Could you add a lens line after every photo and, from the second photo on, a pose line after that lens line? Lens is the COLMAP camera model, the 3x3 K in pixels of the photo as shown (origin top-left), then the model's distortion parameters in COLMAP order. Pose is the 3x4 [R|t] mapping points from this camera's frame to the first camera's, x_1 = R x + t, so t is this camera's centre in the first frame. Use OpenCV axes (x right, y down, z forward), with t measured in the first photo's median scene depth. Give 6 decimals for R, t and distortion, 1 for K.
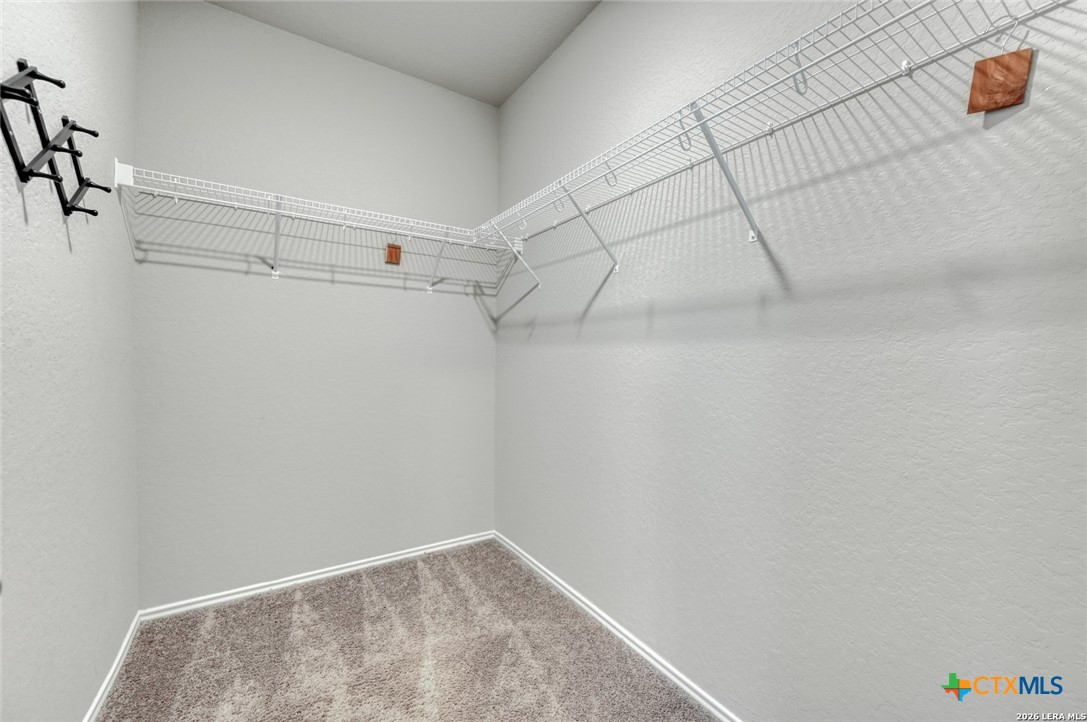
lens RADIAL K [[429.7, 0, 544.6], [0, 429.7, 359.9], [0, 0, 1]] dist [-0.001039, 0.000496]
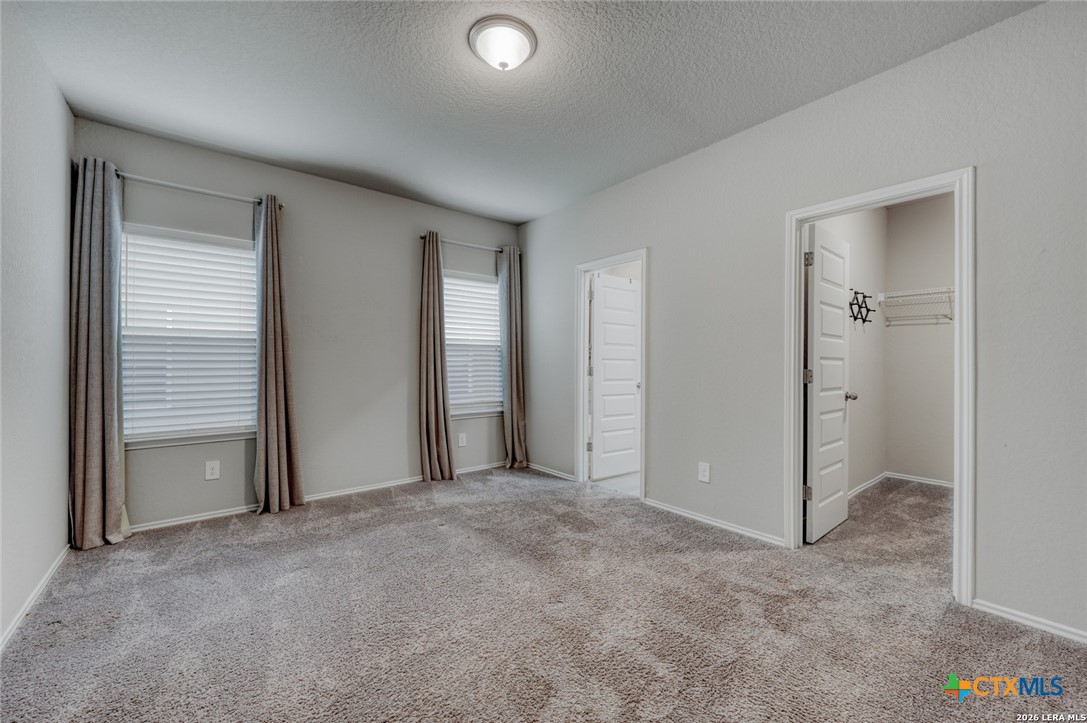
lens RADIAL K [[429.7, 0, 537.9], [0, 429.7, 366.6], [0, 0, 1]] dist [-0.001039, 0.000496]
pose [[0.096785, 0.003354, -0.995300, 1.293127], [-0.012194, 0.999923, 0.002184, 0.020967], [0.995231, 0.011925, 0.096819, -1.209474]]
